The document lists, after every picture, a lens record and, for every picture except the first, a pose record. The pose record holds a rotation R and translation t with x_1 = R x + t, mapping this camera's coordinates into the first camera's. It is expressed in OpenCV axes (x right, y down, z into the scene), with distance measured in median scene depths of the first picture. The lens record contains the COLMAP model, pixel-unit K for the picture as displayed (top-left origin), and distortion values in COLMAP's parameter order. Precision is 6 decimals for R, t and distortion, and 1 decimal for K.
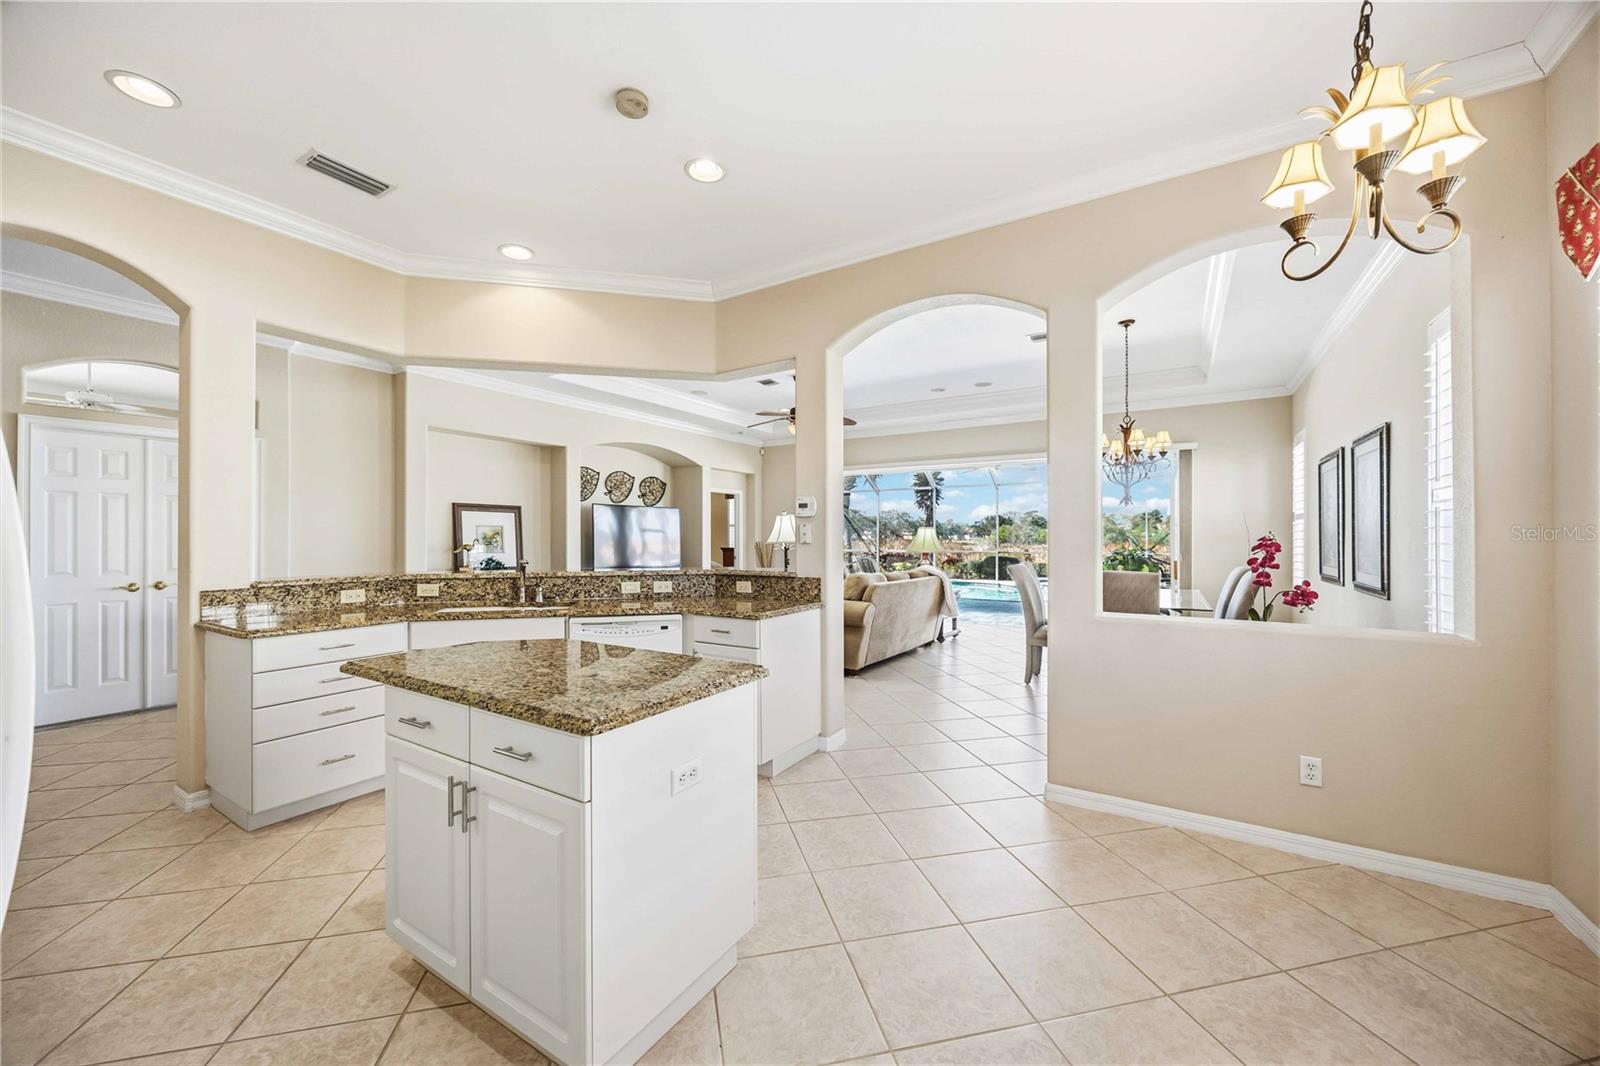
lens RADIAL K [[600.5, 0, 793.2], [0, 600.5, 534.4], [0, 0, 1]] dist [-0.001031, 0.000269]
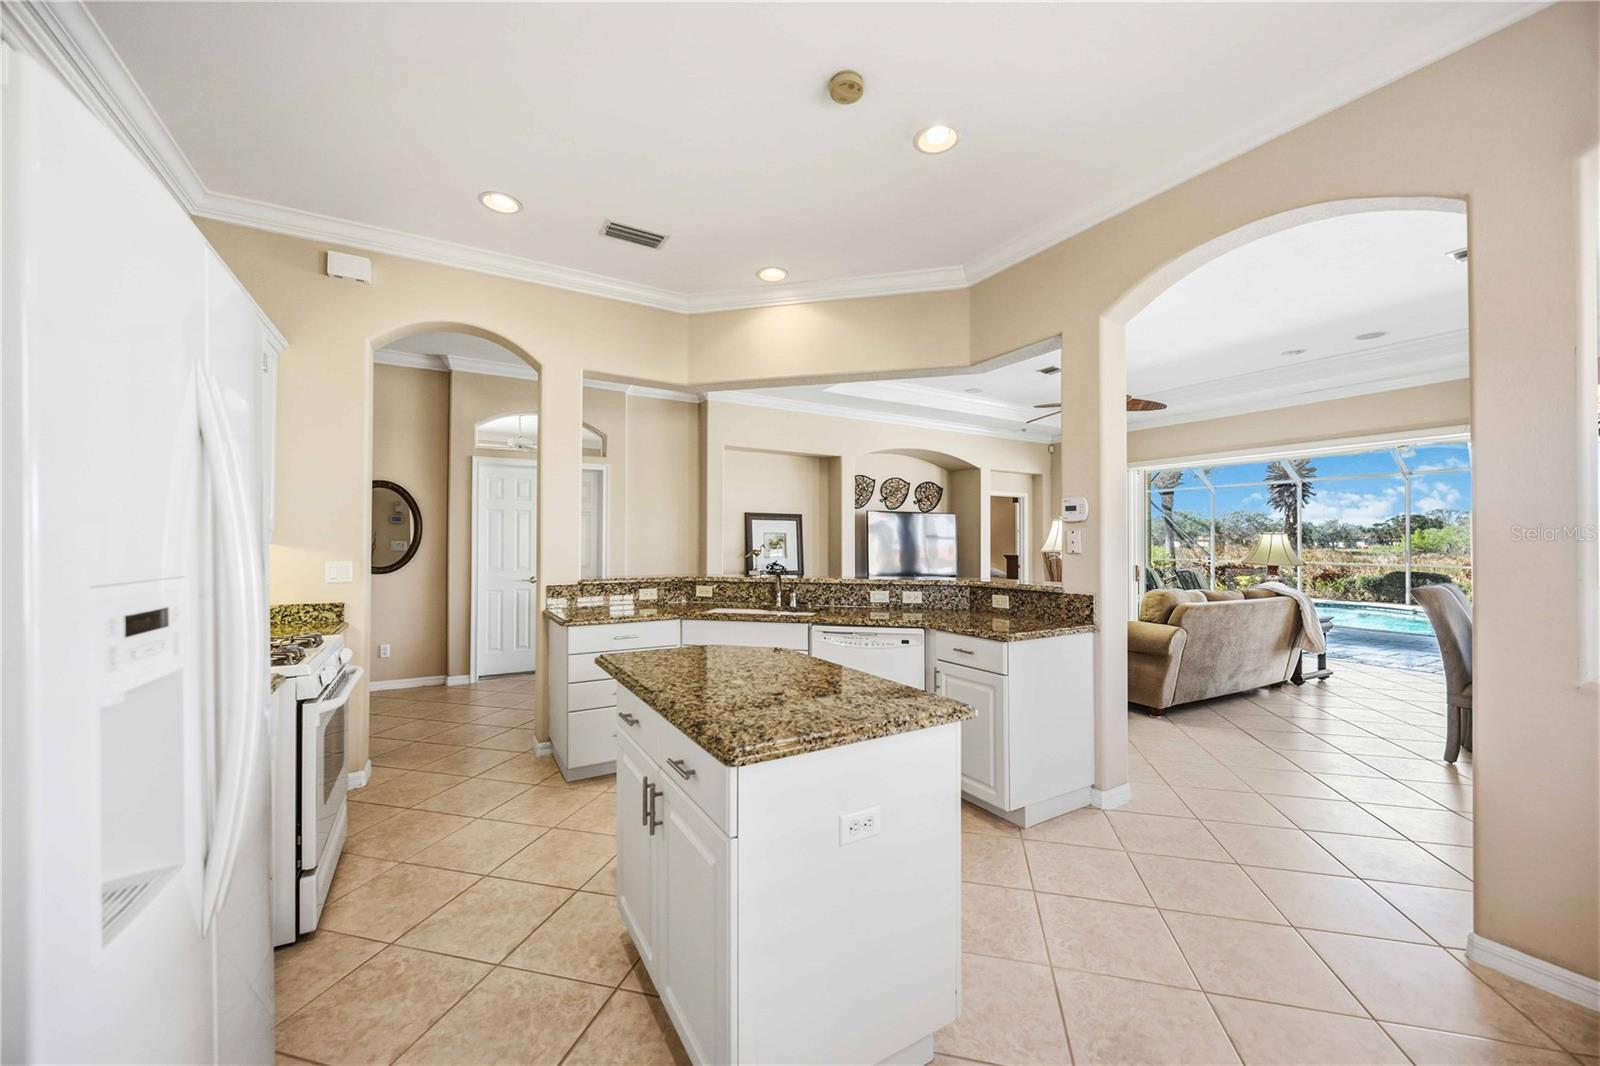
lens RADIAL K [[600.5, 0, 808.5], [0, 600.5, 536.1], [0, 0, 1]] dist [-0.001031, 0.000269]
pose [[0.892077, -0.000305, -0.451884, 0.077636], [-0.002080, 0.999986, -0.004782, -0.005734], [0.451879, 0.005206, 0.892064, 0.099177]]
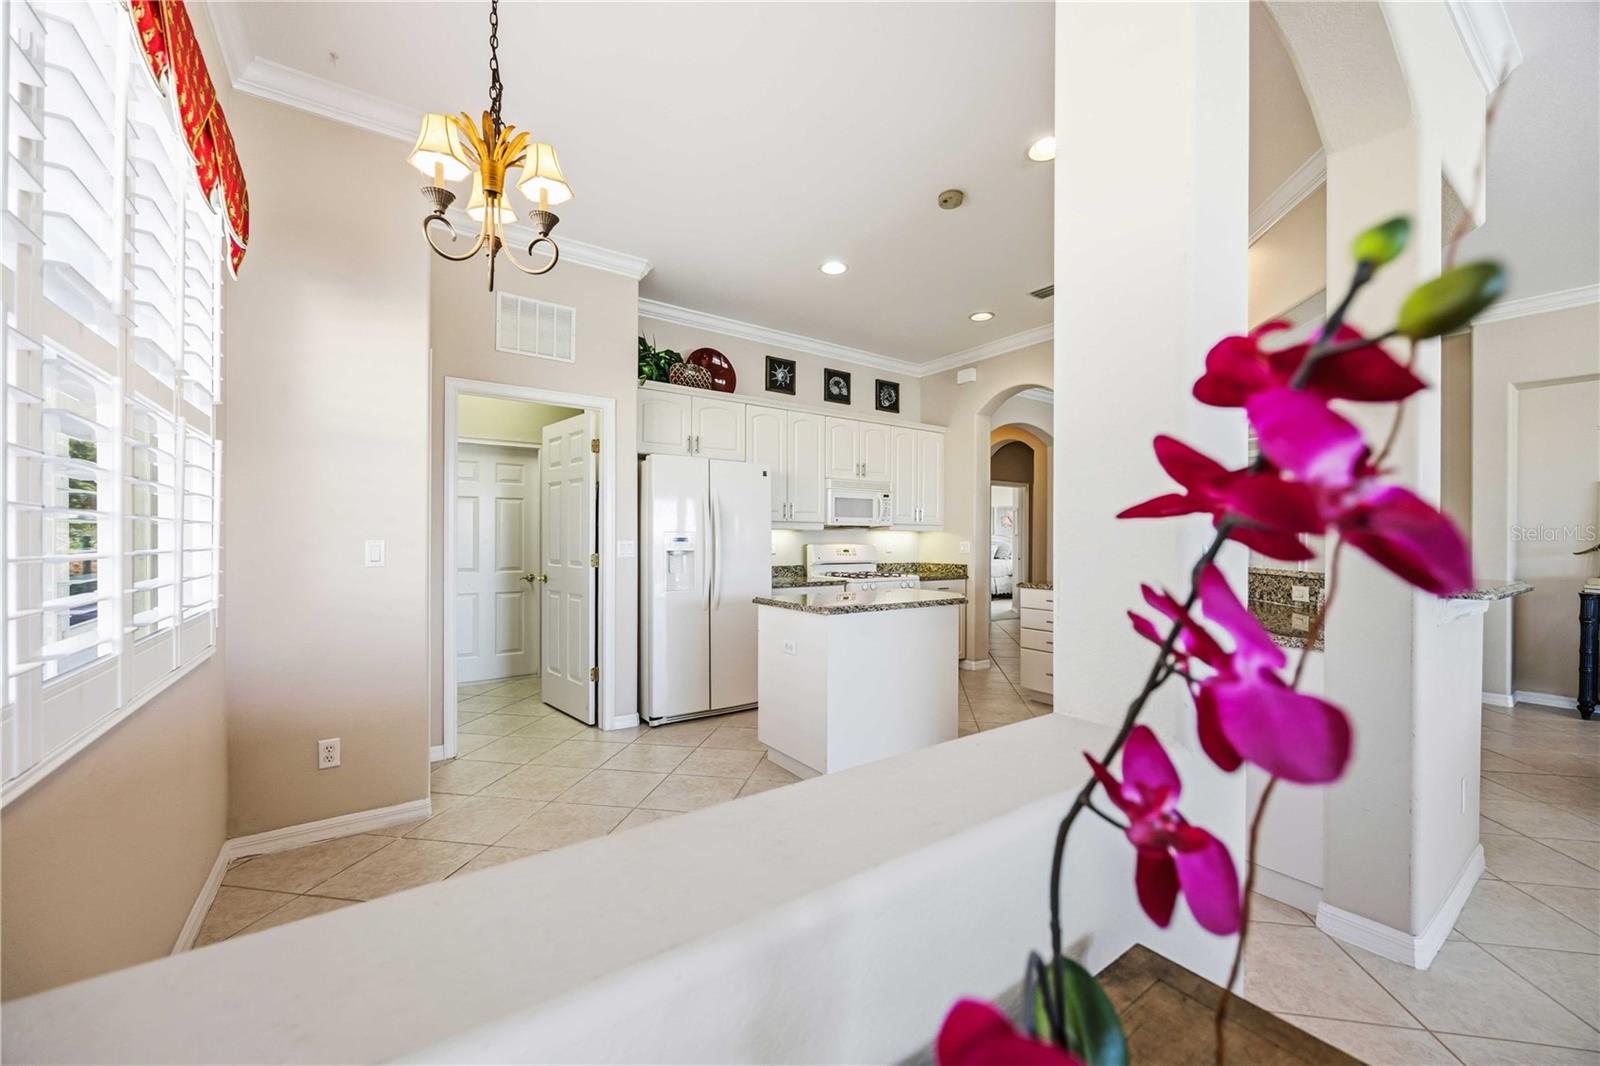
lens RADIAL K [[600.5, 0, 797.3], [0, 600.5, 535.1], [0, 0, 1]] dist [-0.001031, 0.000269]
pose [[-0.390085, -0.006045, -0.920759, 0.764403], [-0.000700, 0.999980, -0.006269, 0.025699], [0.920779, -0.001801, -0.390081, 0.854352]]
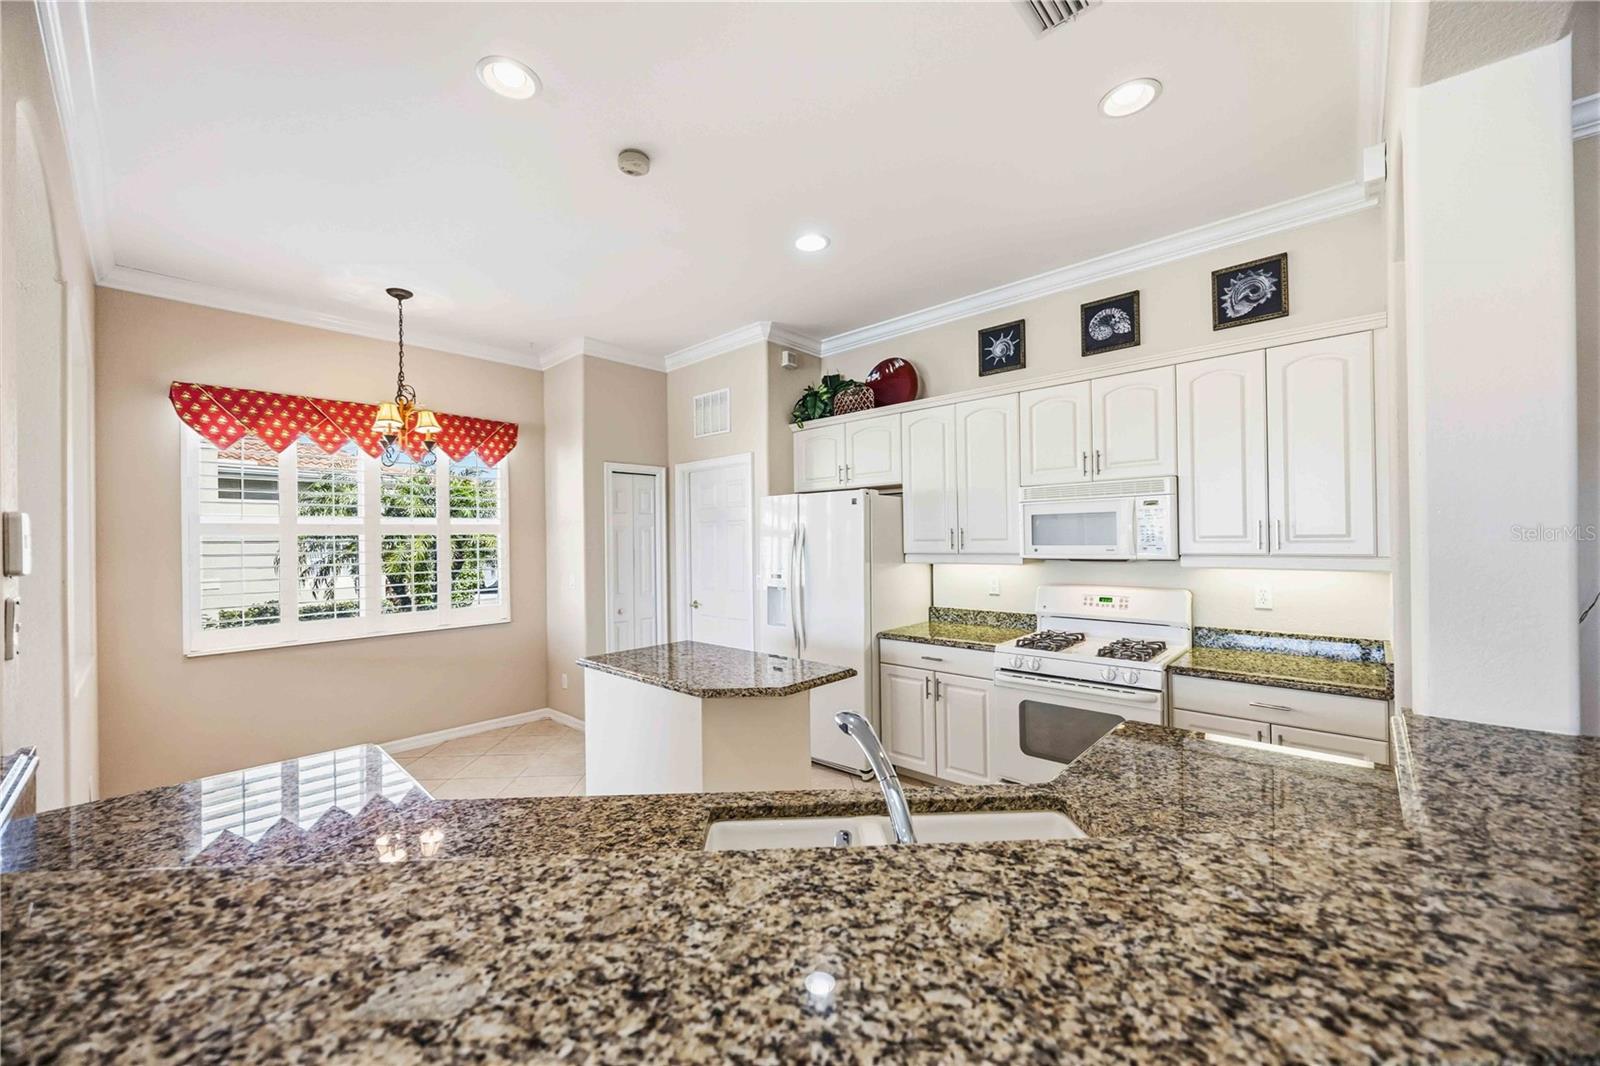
lens RADIAL K [[600.5, 0, 811.0], [0, 600.5, 533.9], [0, 0, 1]] dist [-0.001031, 0.000269]
pose [[-0.986277, 0.015741, 0.164347, -0.517604], [0.014472, 0.999856, -0.008916, -0.047592], [-0.164464, -0.006415, -0.986362, 1.391418]]
